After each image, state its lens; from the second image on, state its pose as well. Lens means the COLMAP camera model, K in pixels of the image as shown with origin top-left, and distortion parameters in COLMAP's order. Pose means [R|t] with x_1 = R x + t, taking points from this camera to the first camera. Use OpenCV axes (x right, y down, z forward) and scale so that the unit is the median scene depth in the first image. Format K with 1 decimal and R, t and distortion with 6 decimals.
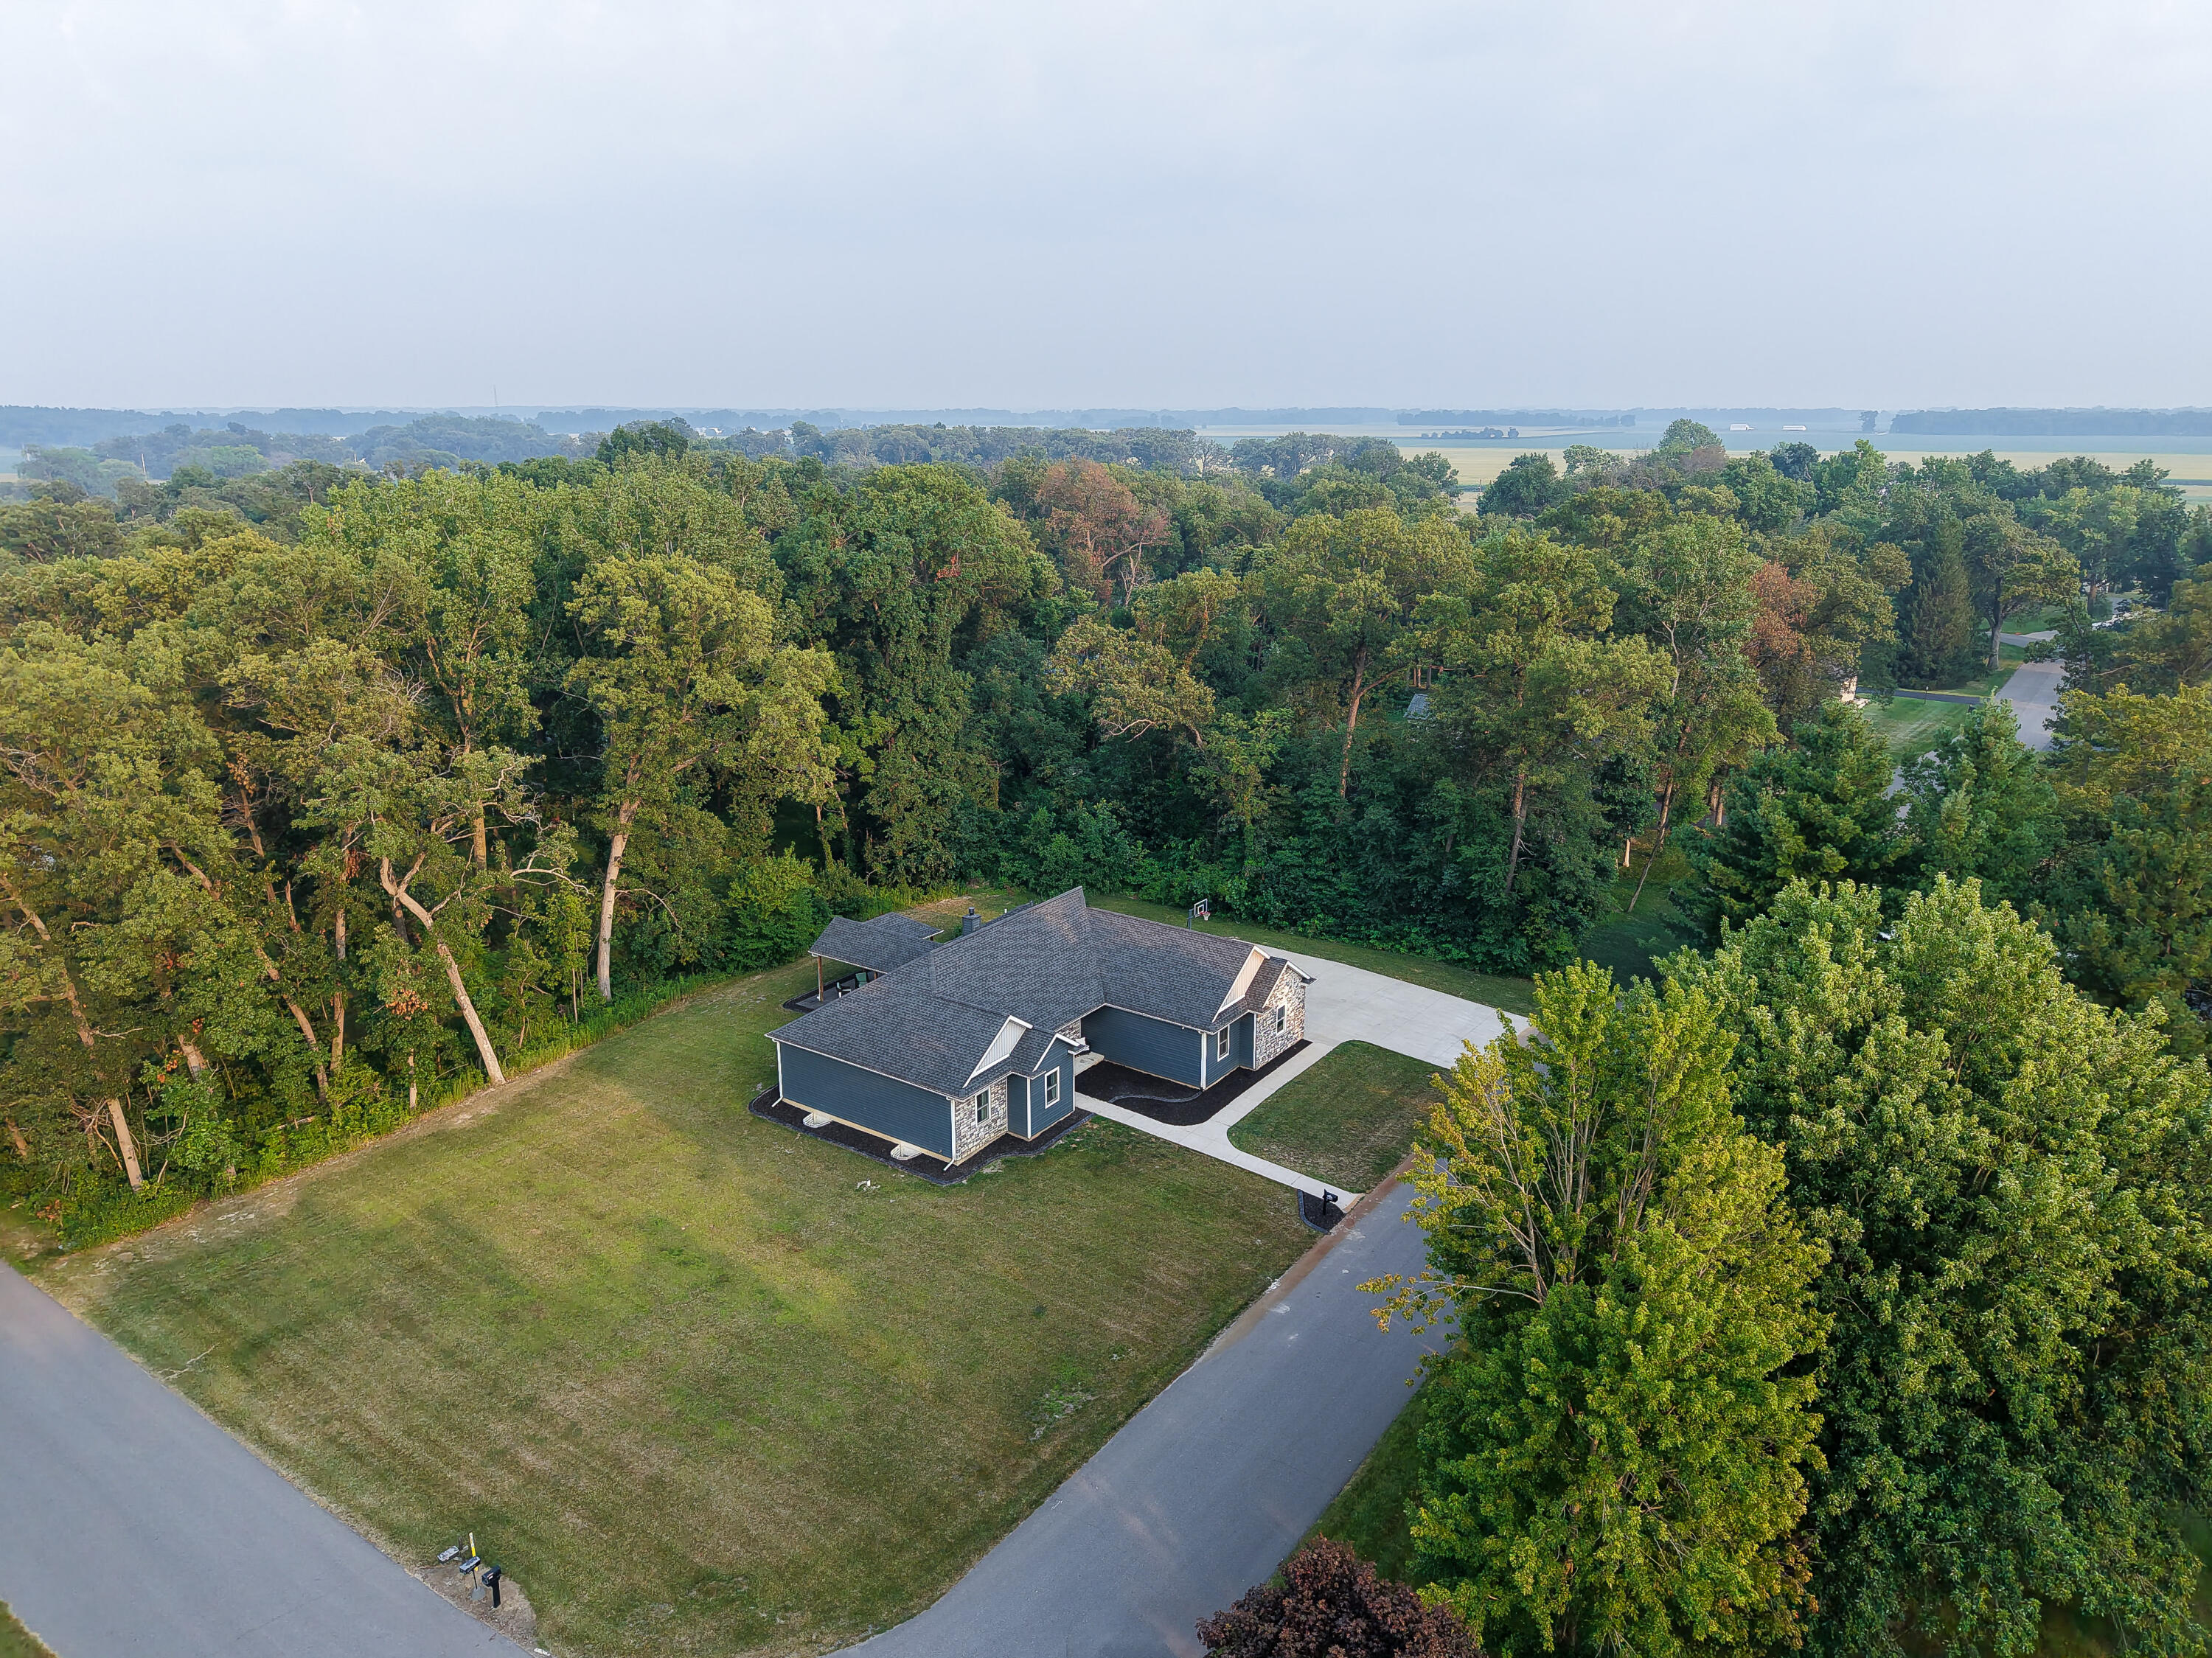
lens RADIAL K [[1485.0, 0, 1103.5], [0, 1485.0, 830.7], [0, 0, 1]] dist [0.007735, -0.019465]
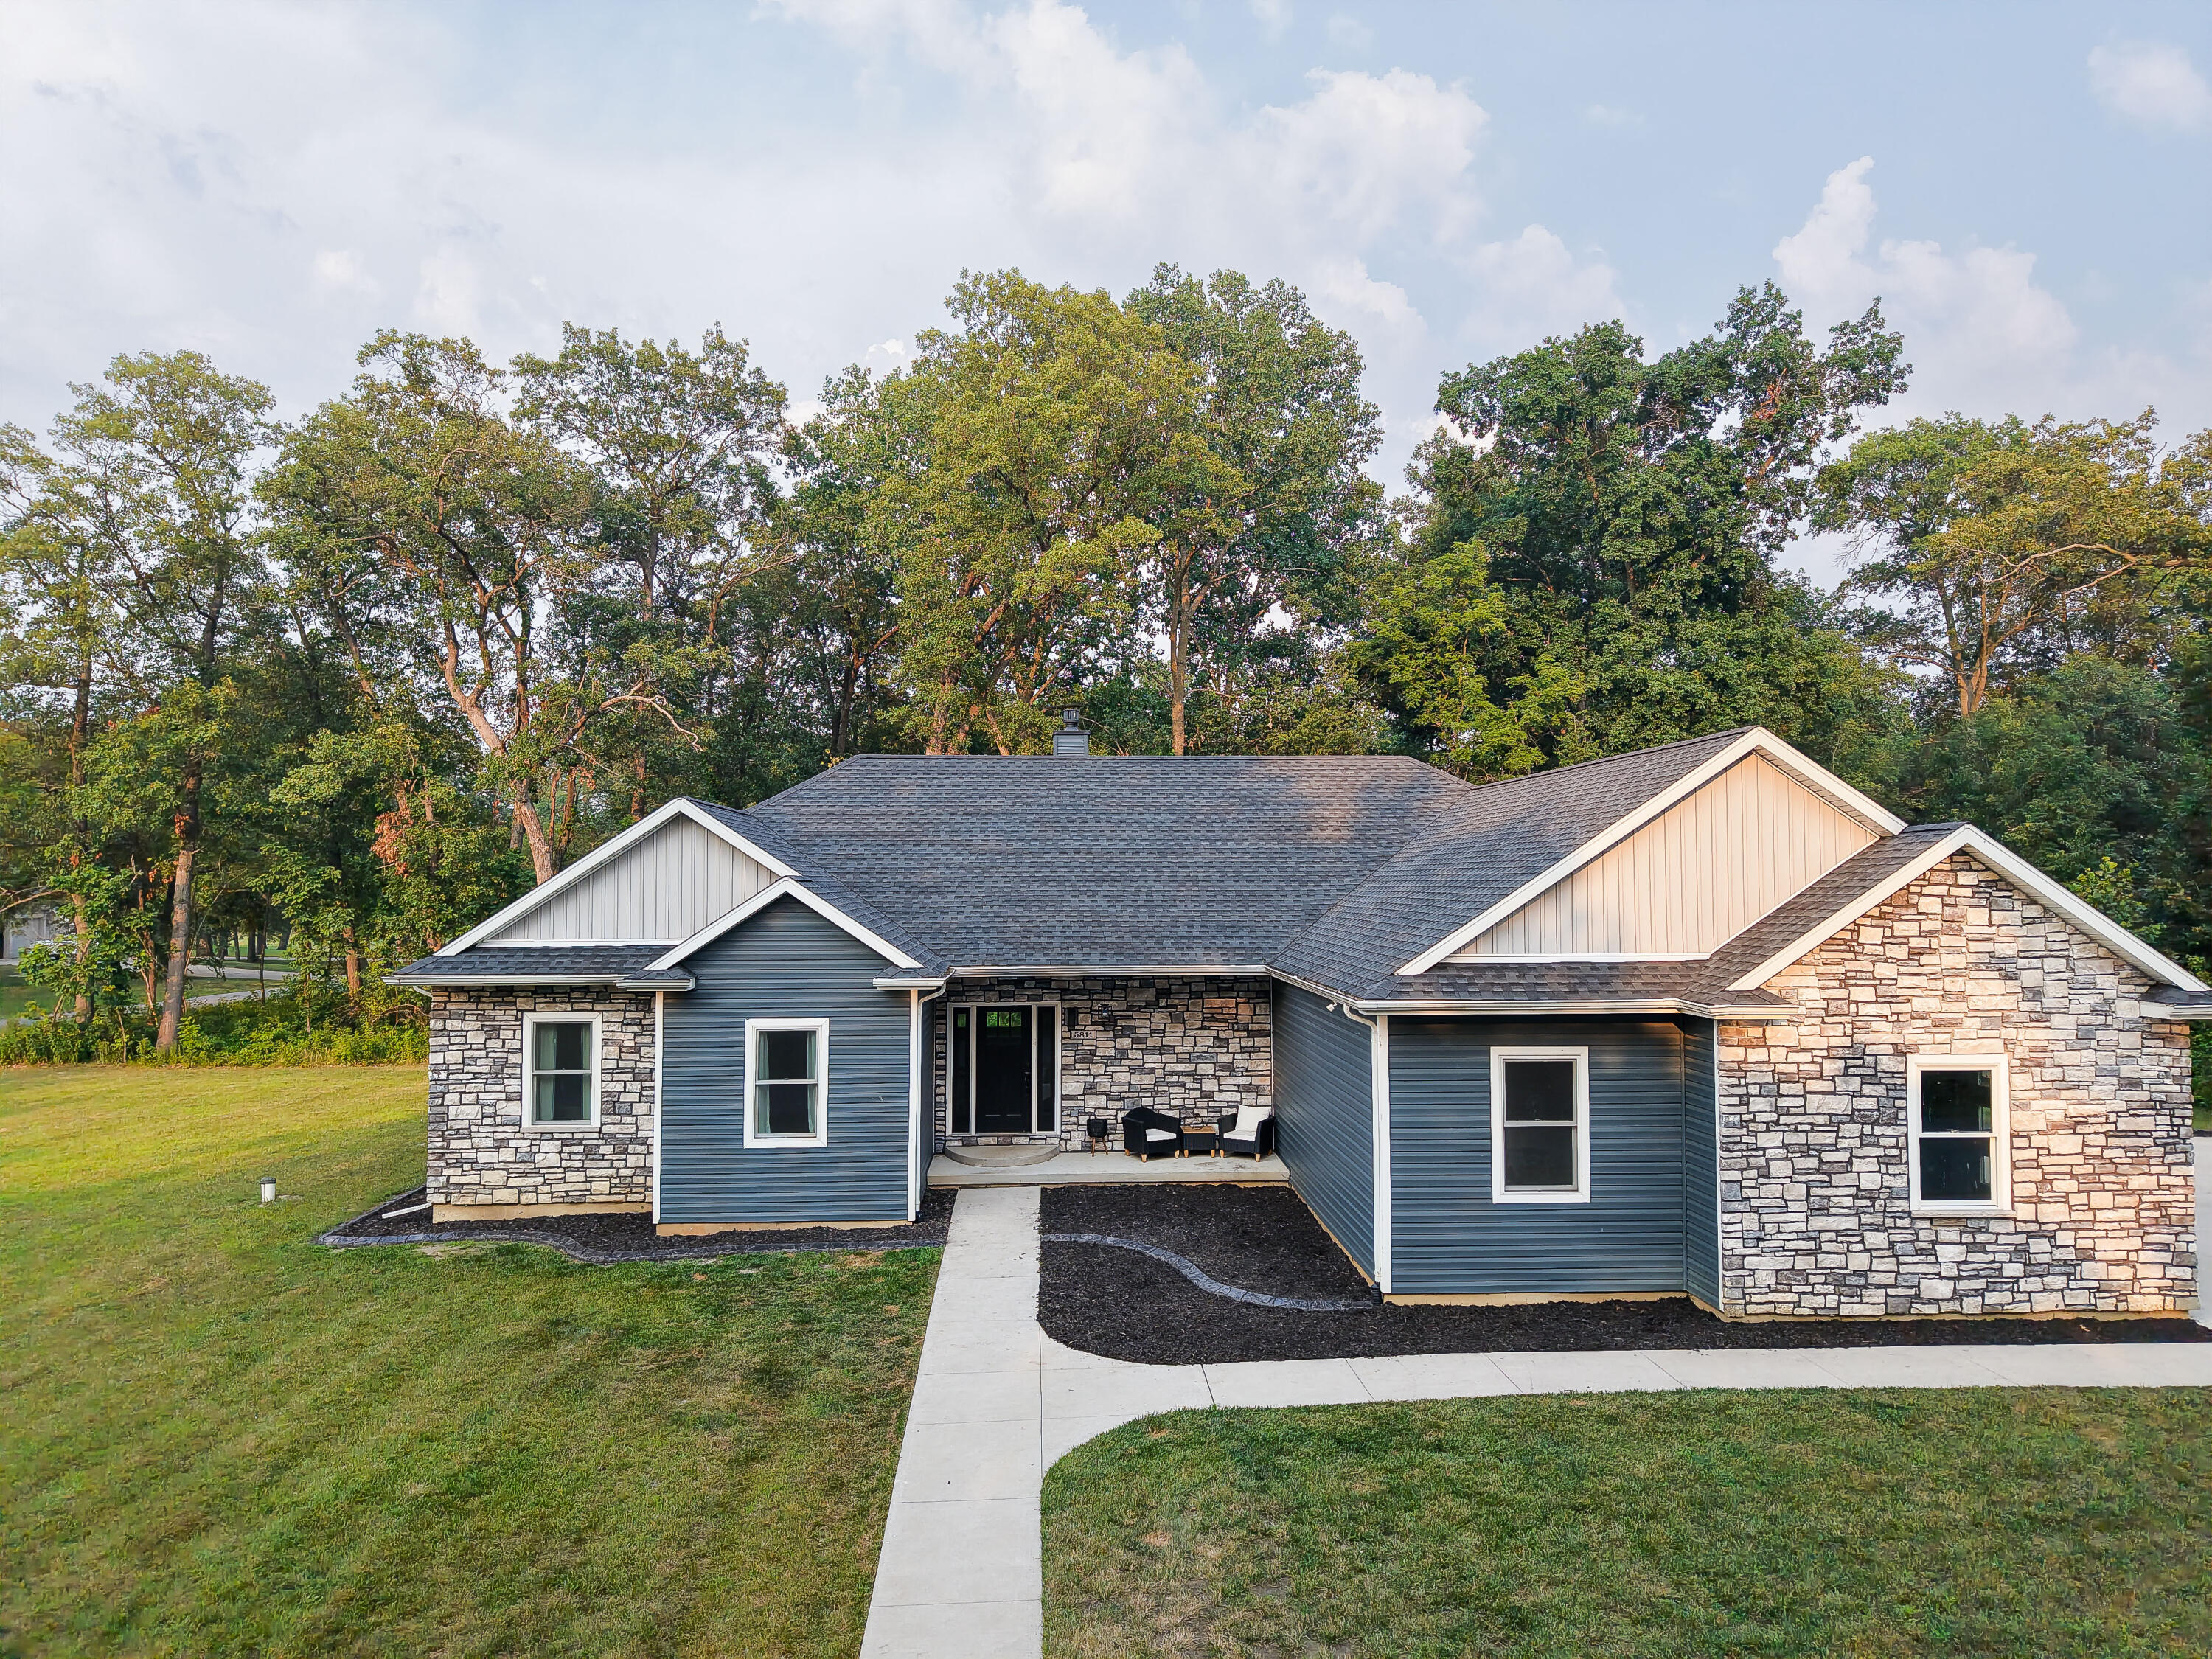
lens RADIAL K [[1485.1, 0, 1105.4], [0, 1485.1, 849.2], [0, 0, 1]] dist [0.007735, -0.019465]
pose [[0.601239, -0.023967, -0.798710, 0.240740], [-0.218545, 0.956507, -0.193215, 0.174458], [0.768603, 0.290723, 0.569851, 0.881979]]
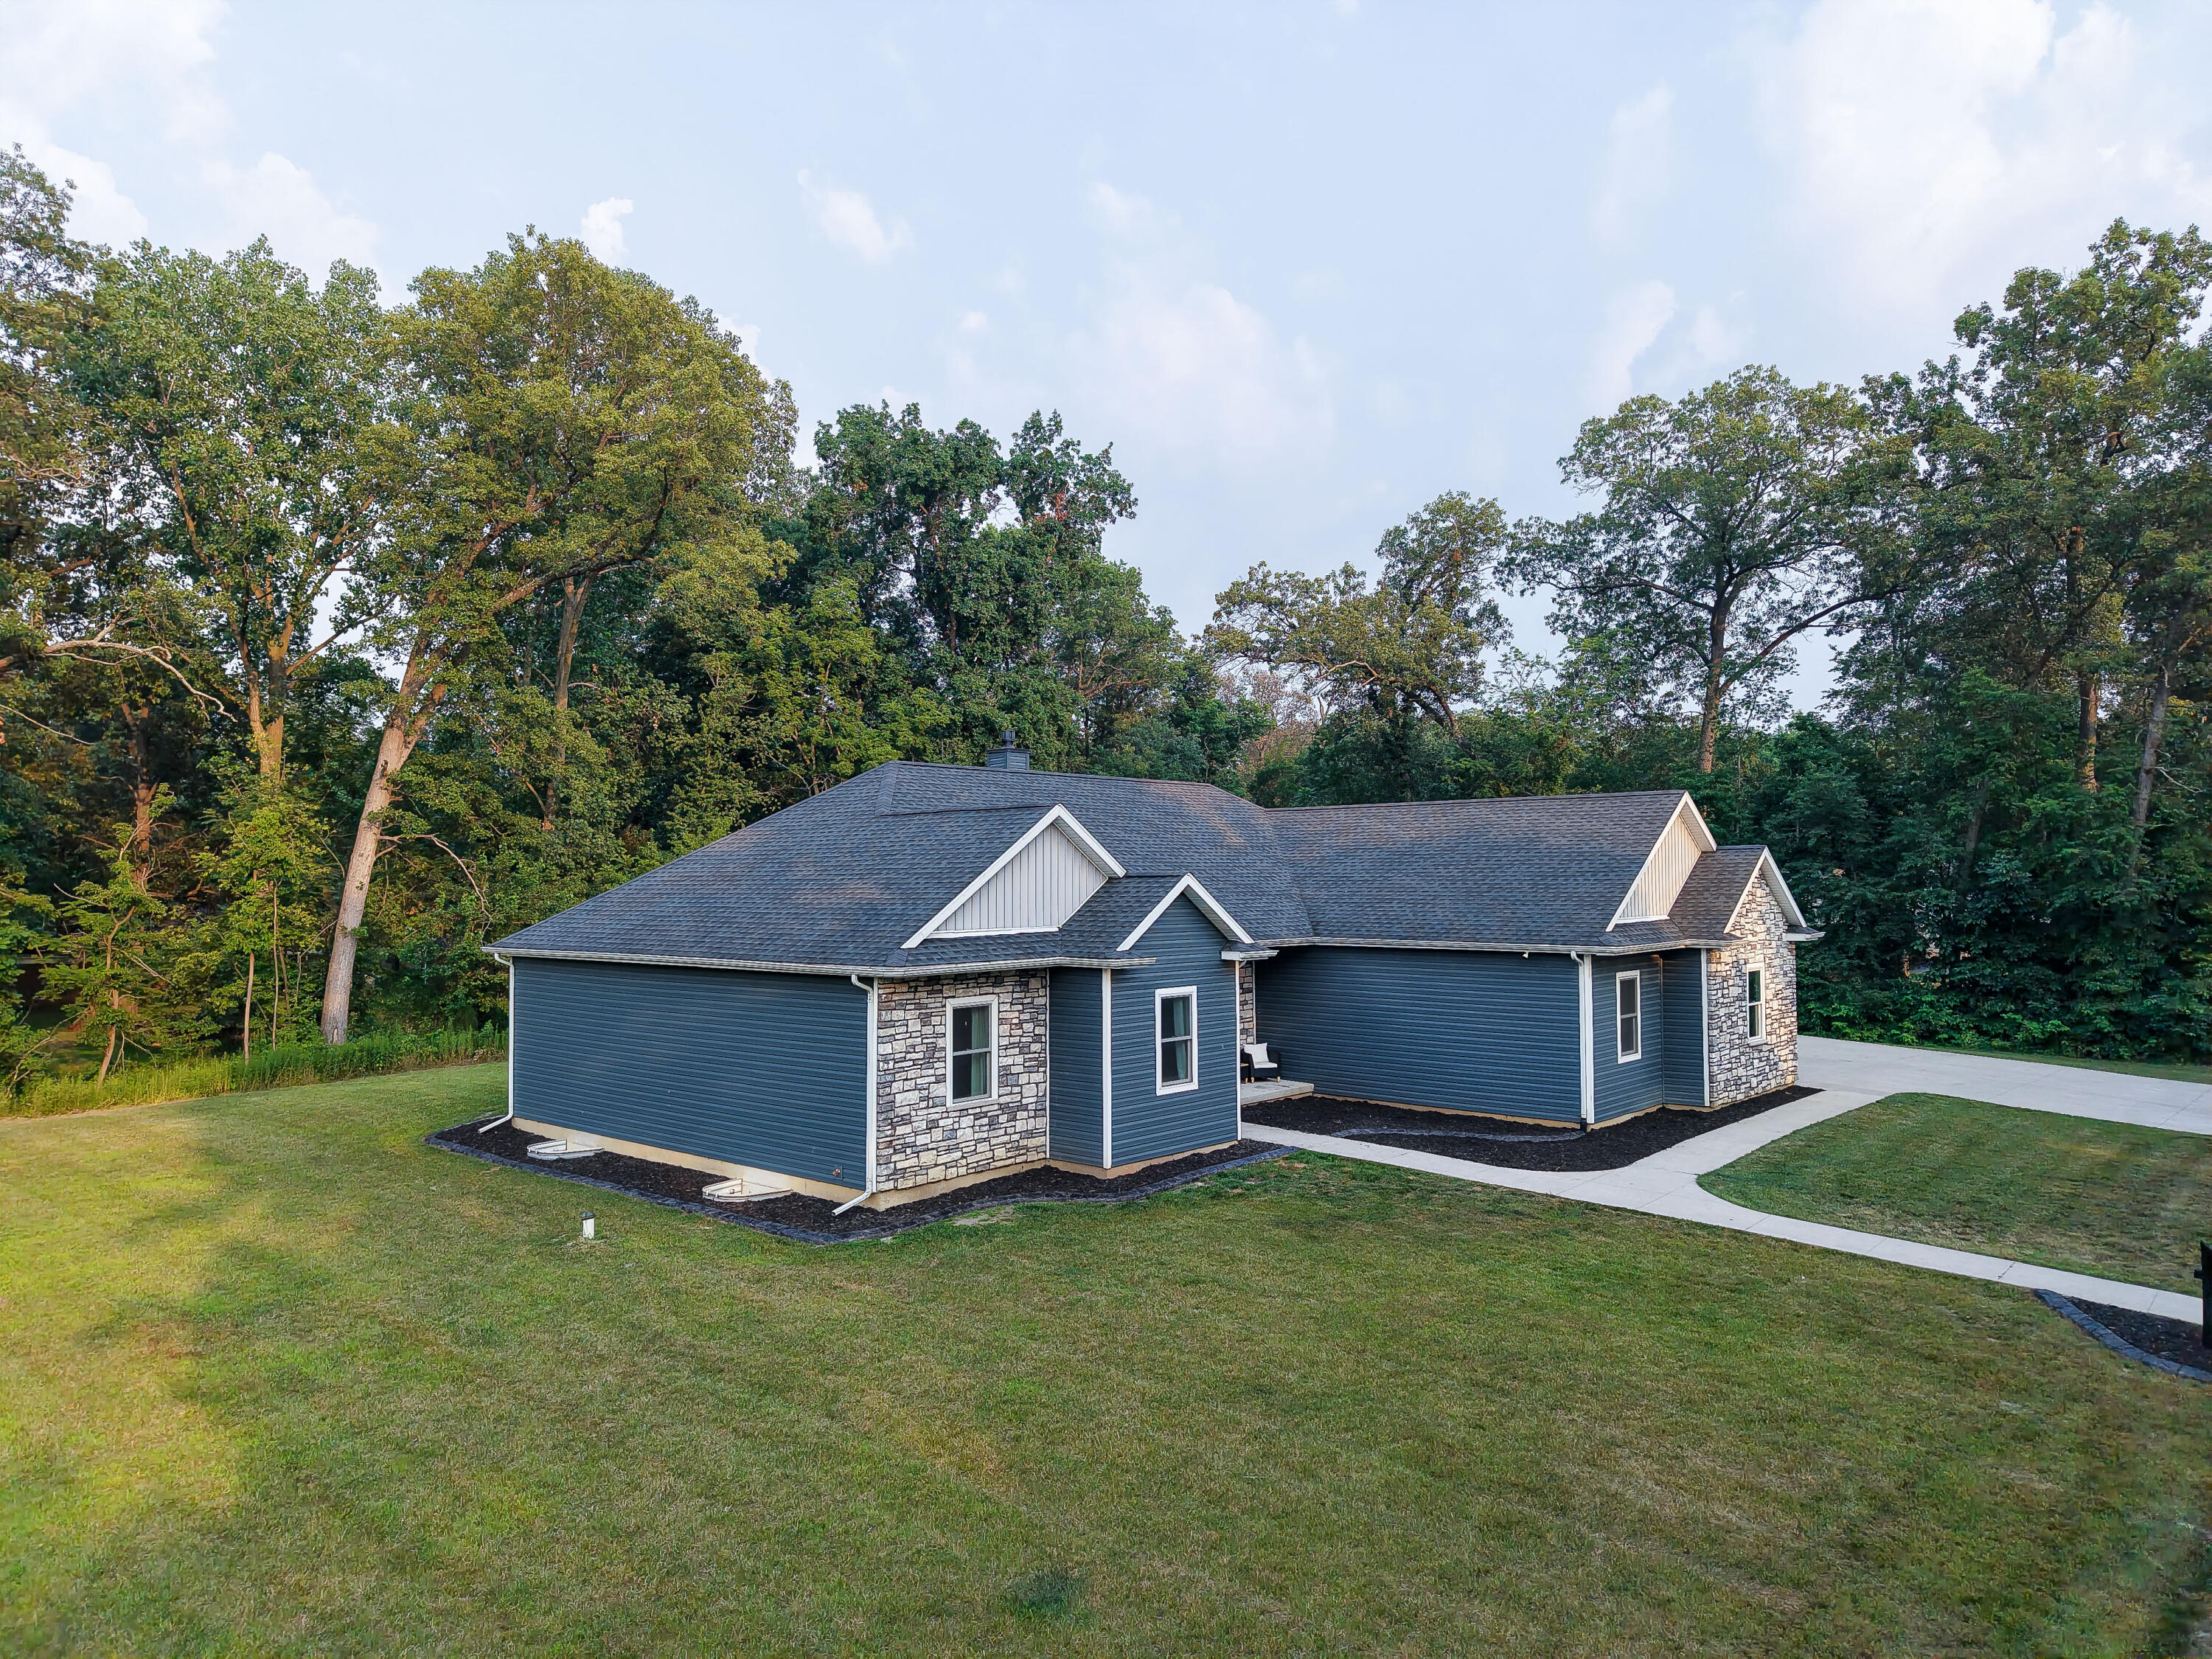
lens RADIAL K [[1485.1, 0, 1089.1], [0, 1485.1, 825.9], [0, 0, 1]] dist [0.007735, -0.019465]
pose [[0.992222, -0.008524, -0.124193, -0.010879], [-0.030056, 0.951736, -0.305444, 0.237556], [0.120802, 0.306801, 0.944076, 0.653551]]
